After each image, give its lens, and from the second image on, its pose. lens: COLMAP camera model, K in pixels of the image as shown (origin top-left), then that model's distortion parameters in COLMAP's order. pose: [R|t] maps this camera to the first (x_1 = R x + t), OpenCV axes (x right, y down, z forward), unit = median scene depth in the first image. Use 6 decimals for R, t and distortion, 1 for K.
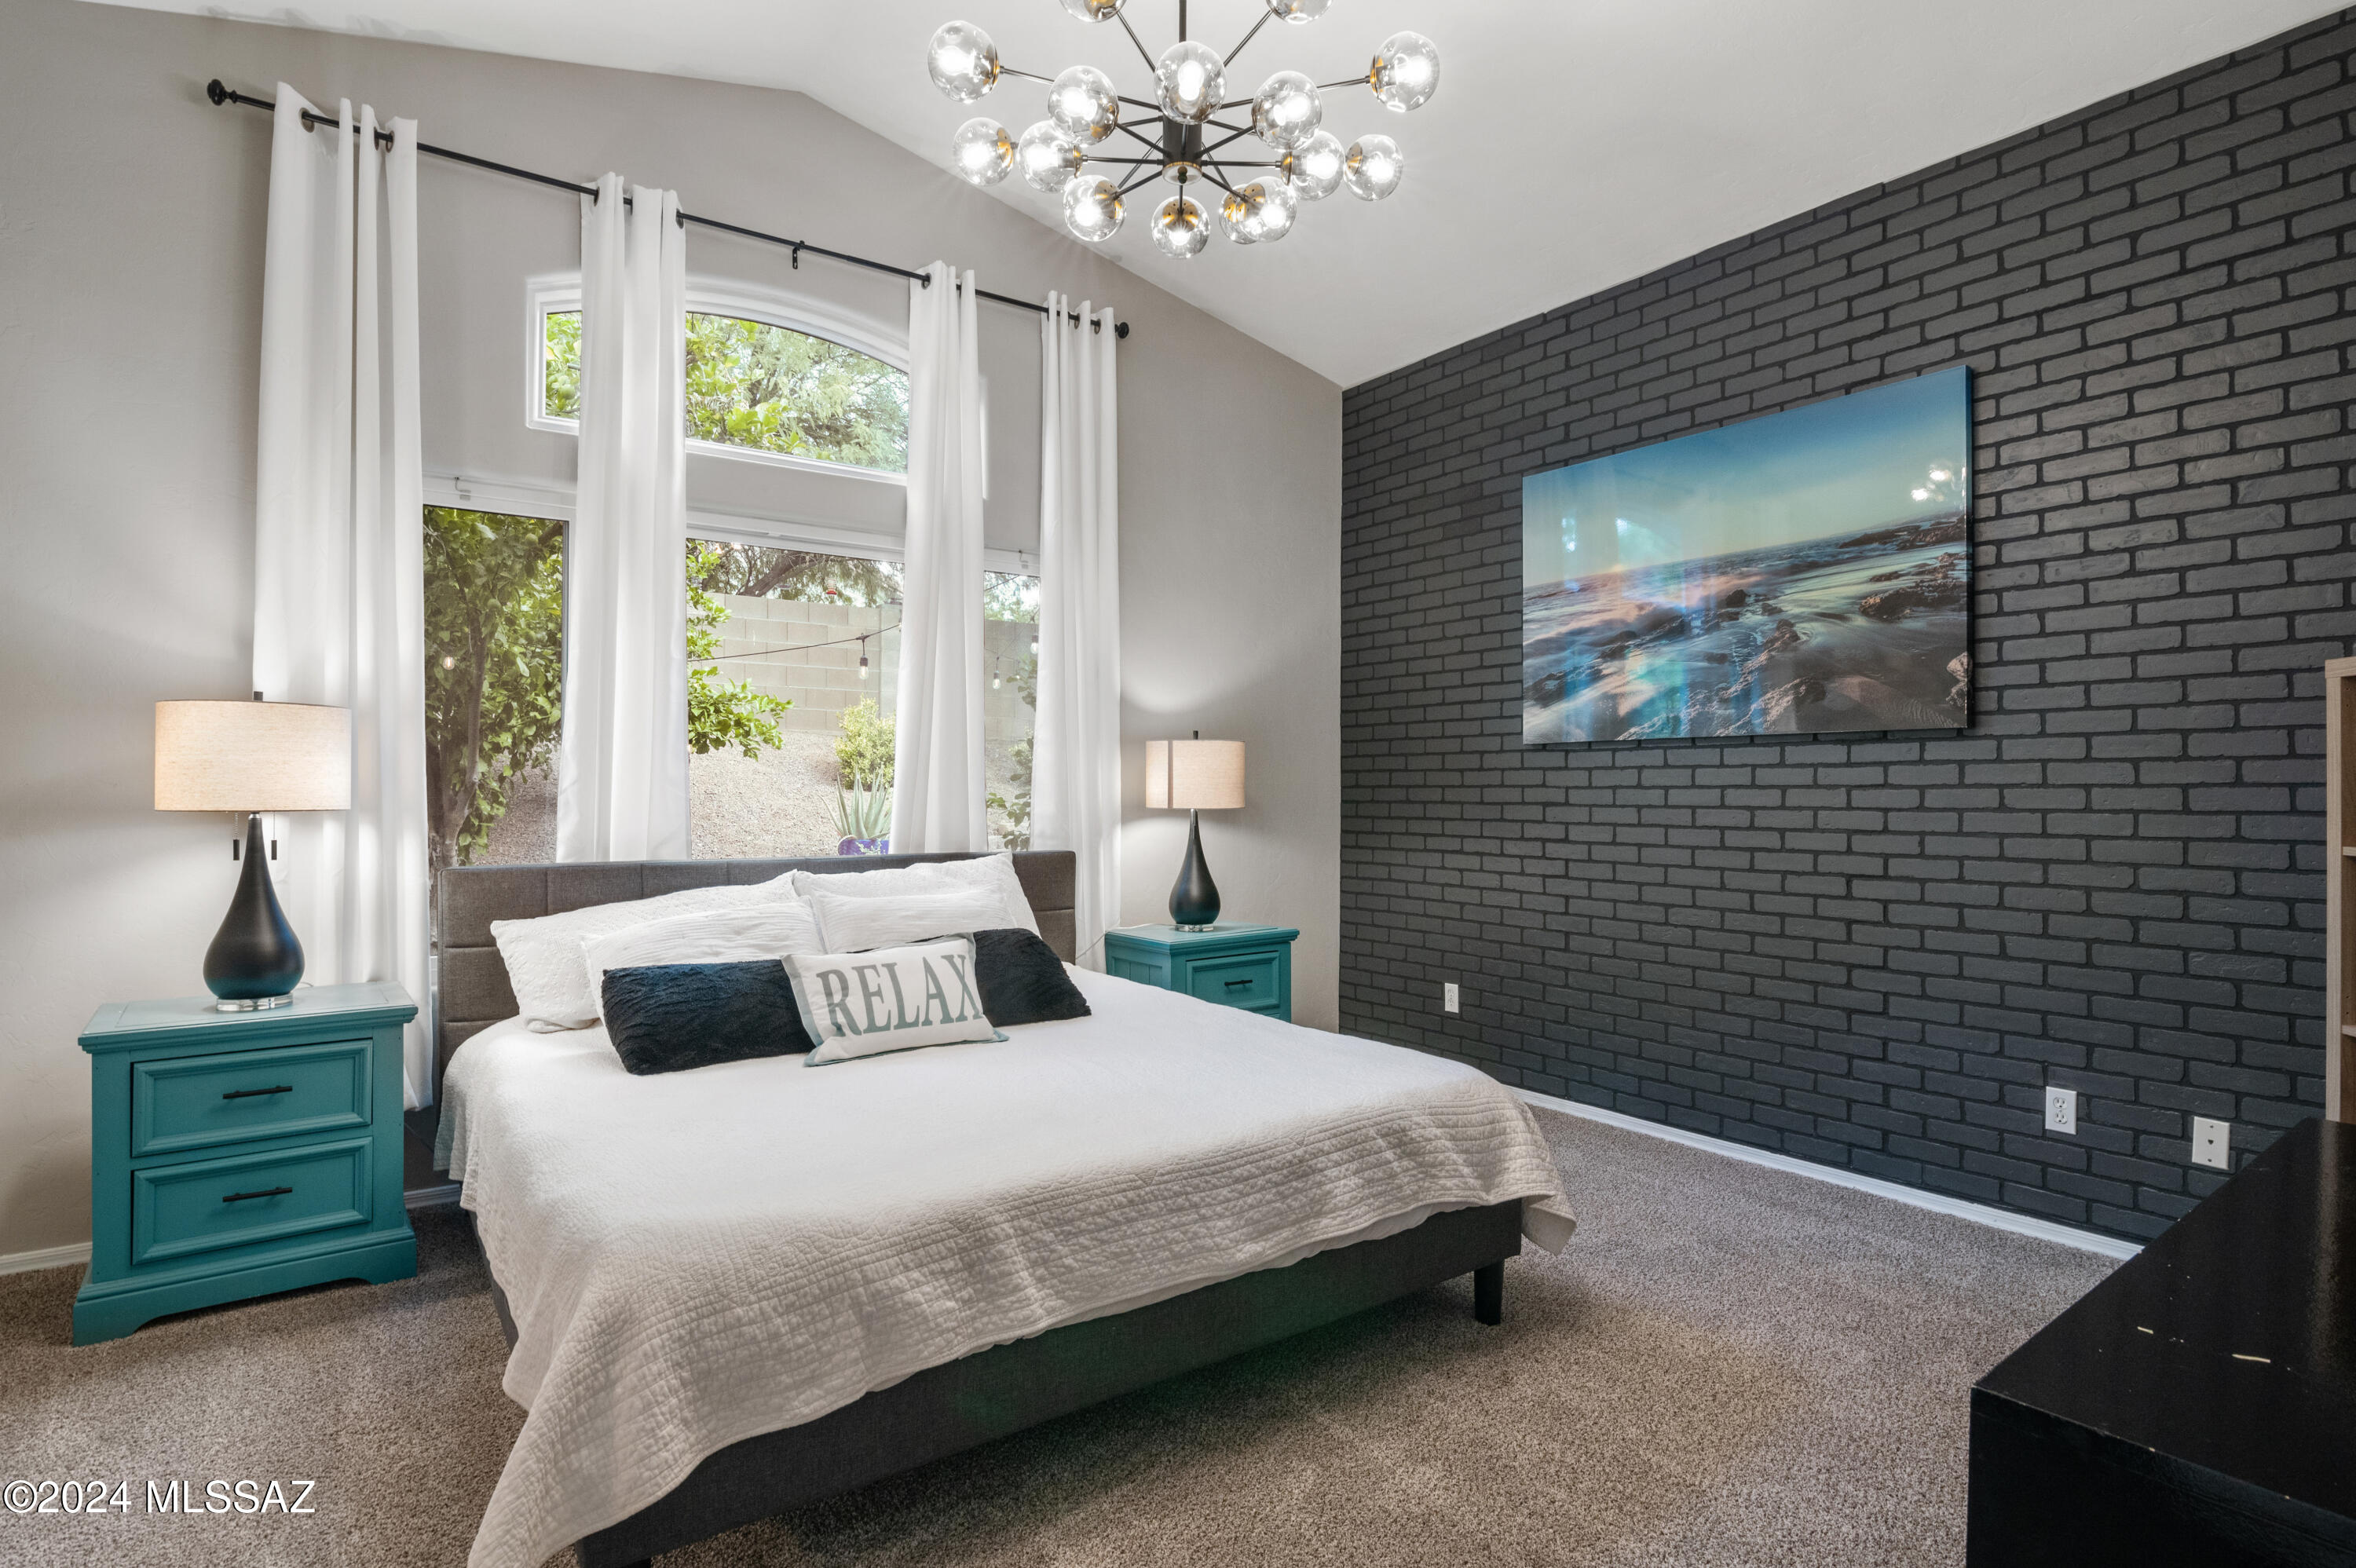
lens RADIAL K [[1211.4, 0, 1206.1], [0, 1211.4, 771.1], [0, 0, 1]] dist [-0.014330, 0.000187]
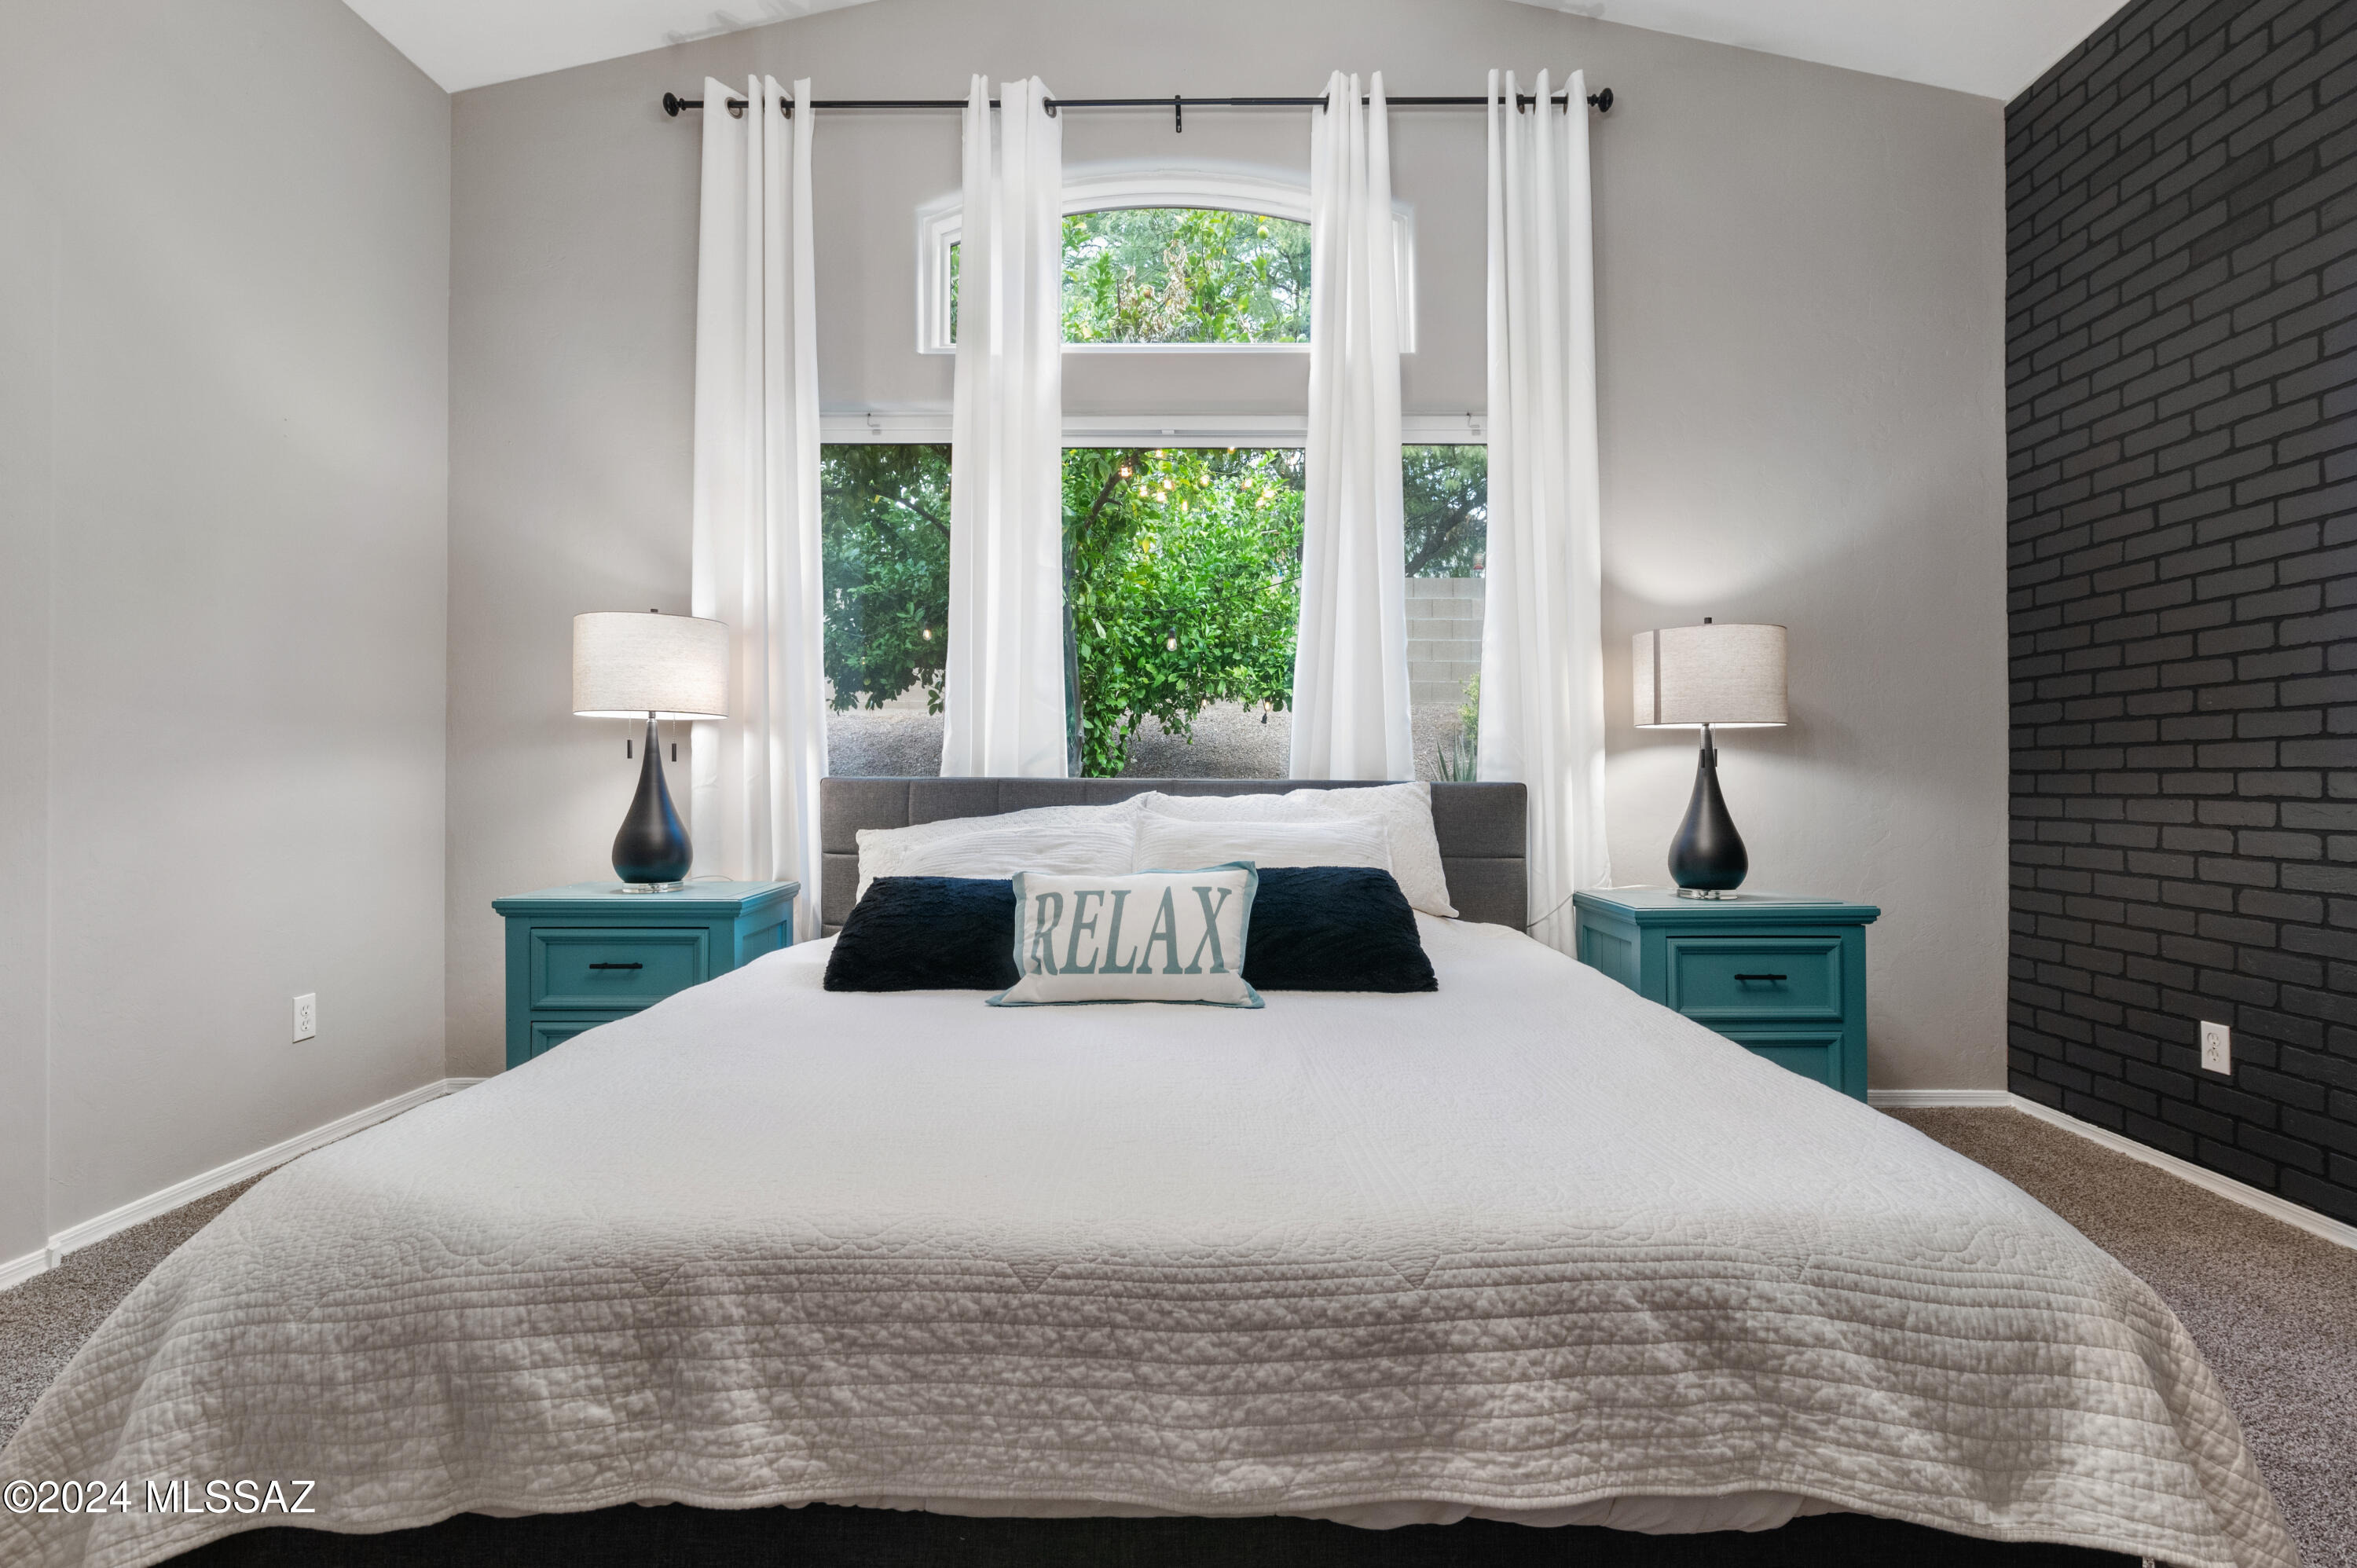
lens RADIAL K [[1099.7, 0, 1183.3], [0, 1099.7, 761.8], [0, 0, 1]] dist [-0.012194, 0.001289]
pose [[0.795191, -0.009584, -0.606283, 0.174336], [0.007429, 0.999954, -0.006064, 0.067997], [0.606314, 0.000317, 0.795226, 0.388066]]
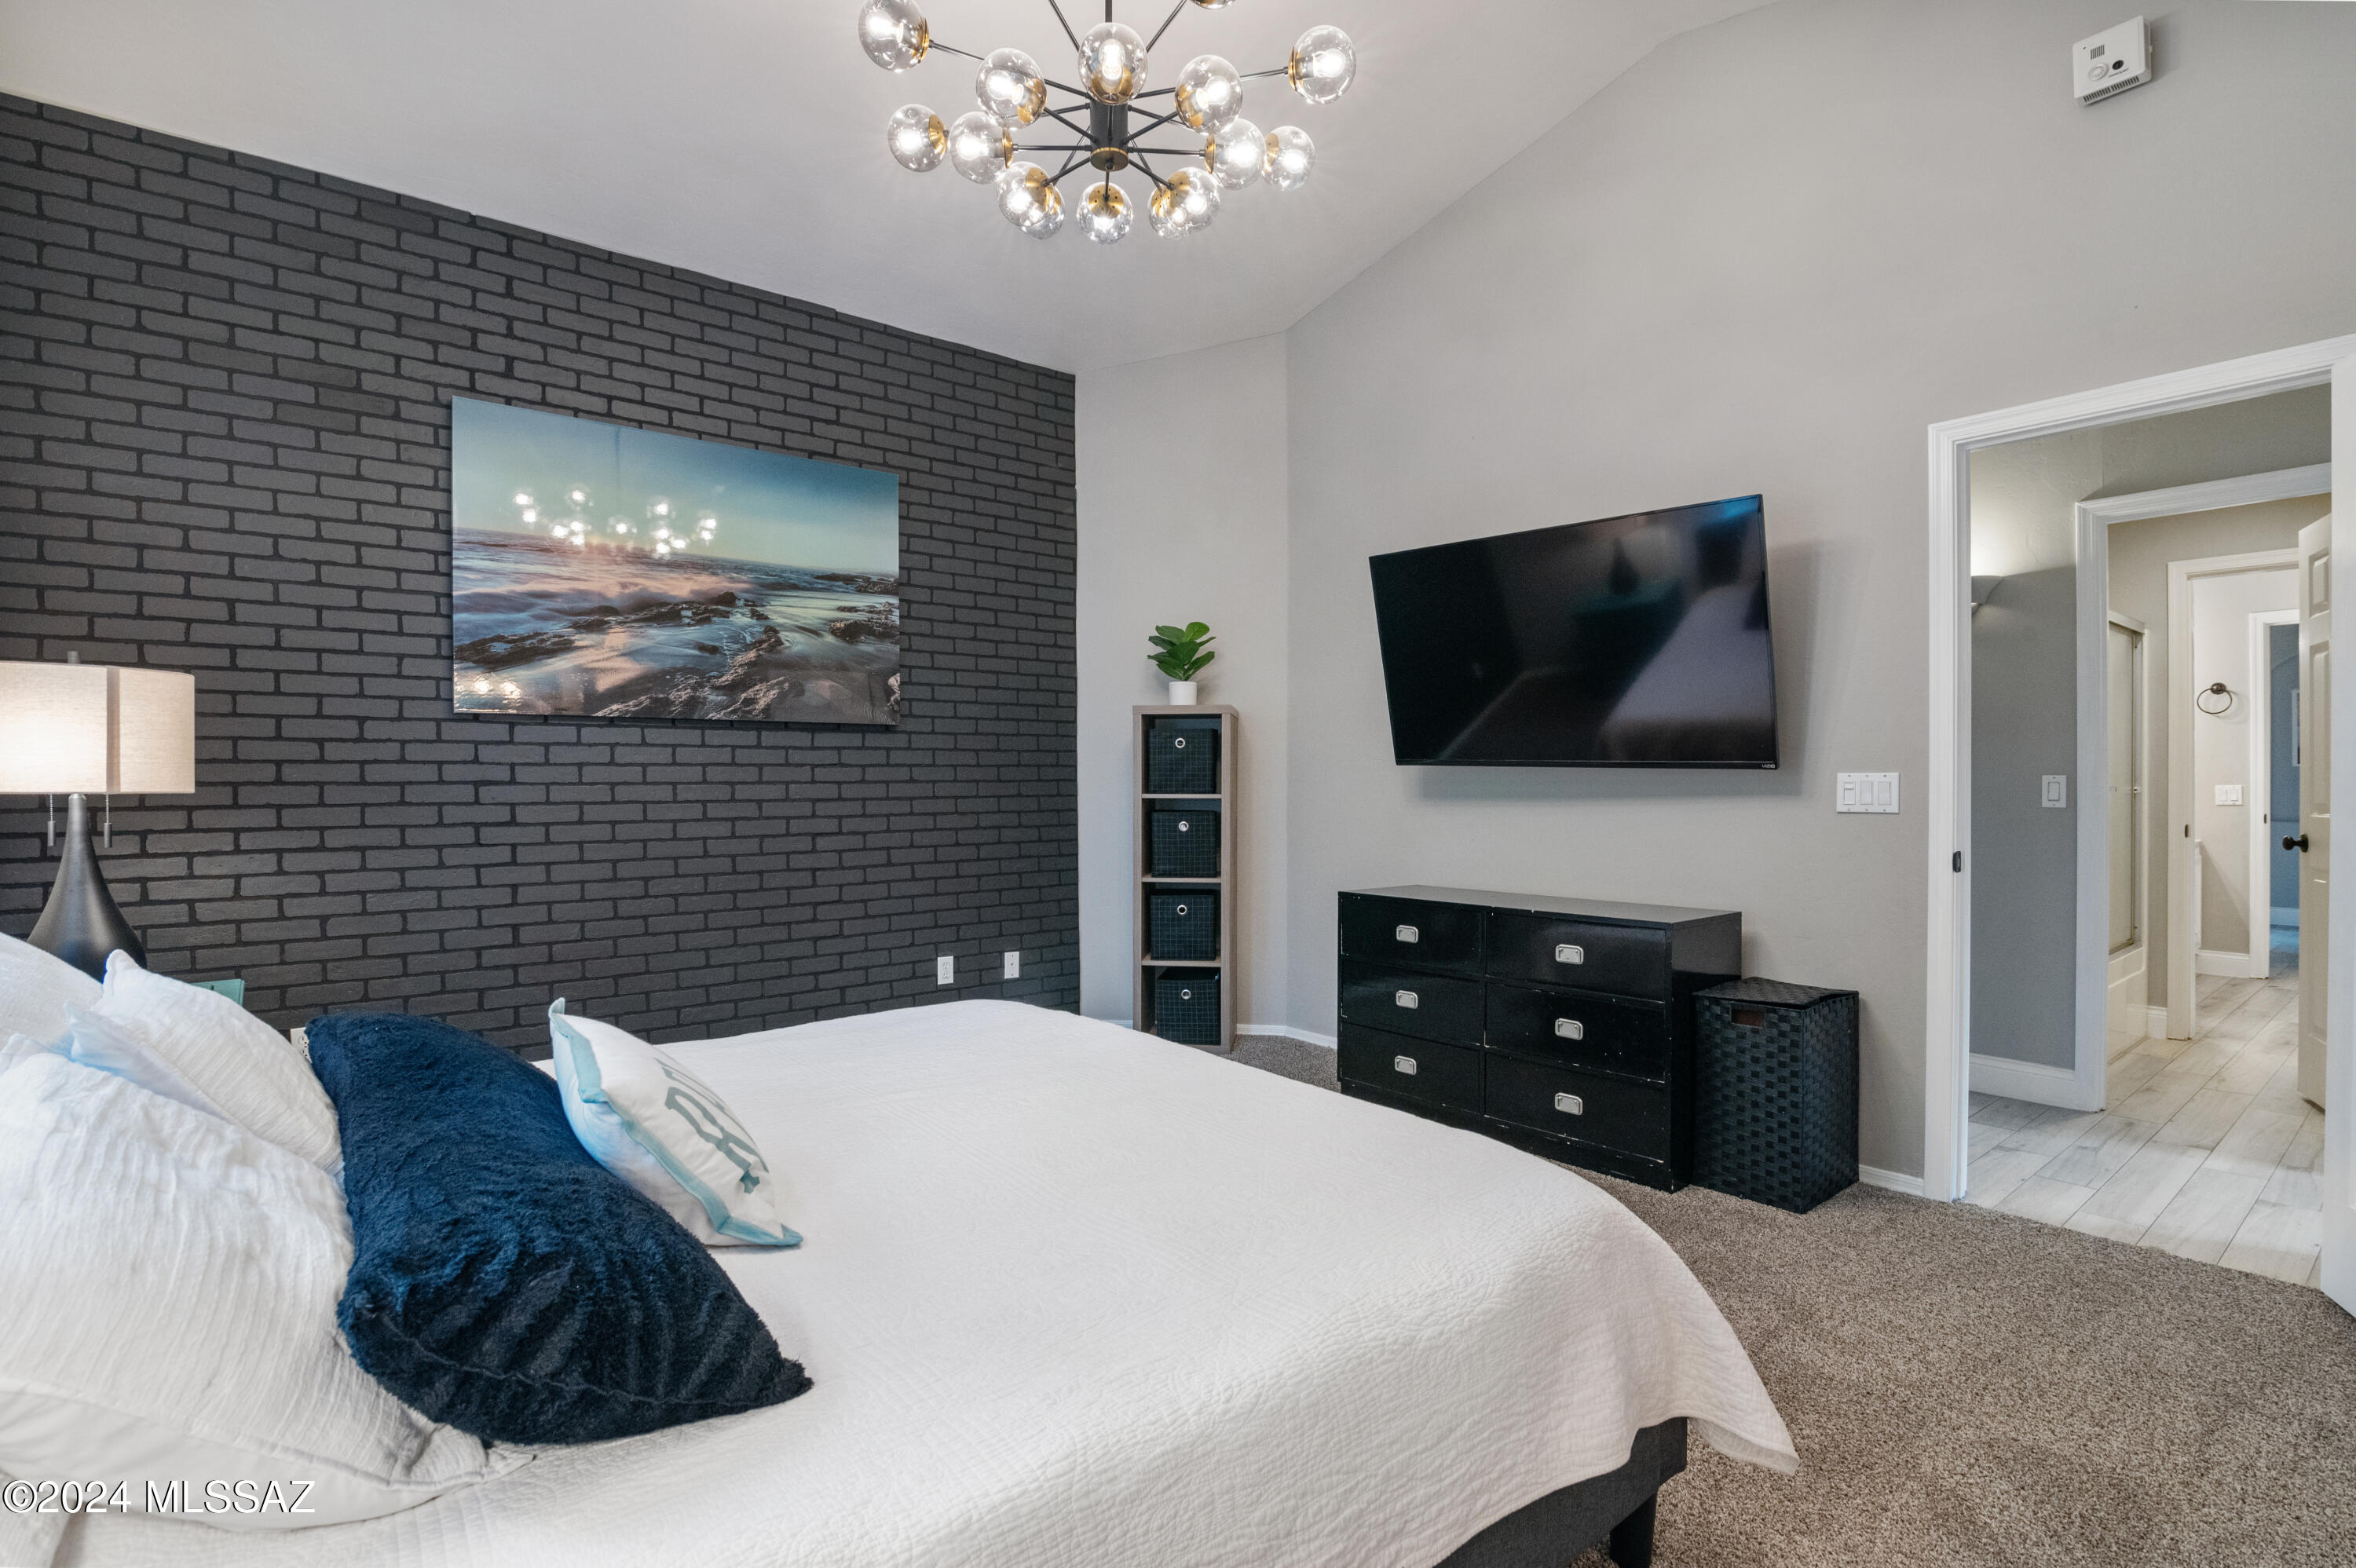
lens RADIAL K [[1099.2, 0, 1173.2], [0, 1099.2, 768.3], [0, 0, 1]] dist [-0.012194, 0.001289]
pose [[-0.037570, 0.002676, 0.999290, -0.666114], [-0.016495, 0.999859, -0.003298, 0.014144], [-0.999158, -0.016607, -0.037520, 0.674667]]
